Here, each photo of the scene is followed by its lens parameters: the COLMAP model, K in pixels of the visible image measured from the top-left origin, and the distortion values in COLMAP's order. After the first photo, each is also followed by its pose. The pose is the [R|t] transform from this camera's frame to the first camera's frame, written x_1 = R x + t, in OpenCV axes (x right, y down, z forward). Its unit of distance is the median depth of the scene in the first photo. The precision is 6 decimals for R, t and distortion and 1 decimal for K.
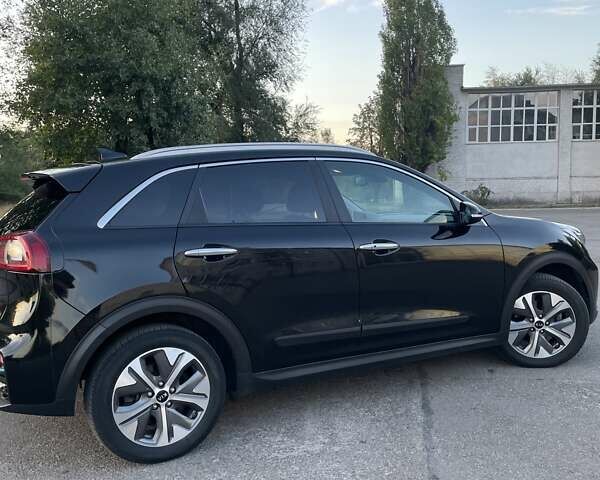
lens RADIAL K [[602.5, 0, 300.2], [0, 602.5, 241.8], [0, 0, 1]] dist [0.045433, 0.000000]
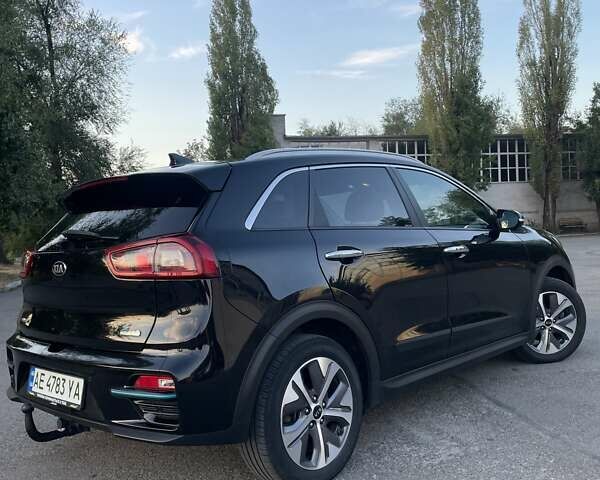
lens RADIAL K [[602.5, 0, 299.0], [0, 602.5, 237.7], [0, 0, 1]] dist [0.045433, 0.000000]
pose [[0.950628, -0.027212, 0.309138, -0.368578], [0.053088, 0.995724, -0.075602, 0.042705], [-0.305759, 0.088281, 0.948007, 0.085236]]
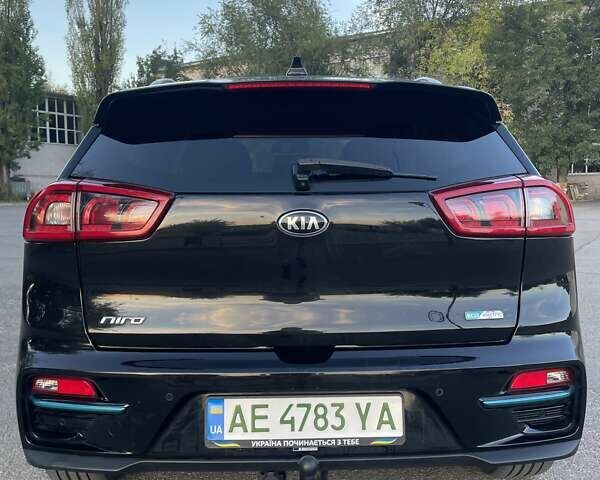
lens RADIAL K [[602.5, 0, 301.1], [0, 602.5, 241.9], [0, 0, 1]] dist [0.045433, 0.000000]
pose [[0.469339, -0.060575, 0.880938, -0.750931], [0.063482, 0.997377, 0.034760, 0.011132], [-0.880733, 0.039609, 0.471953, 0.608934]]
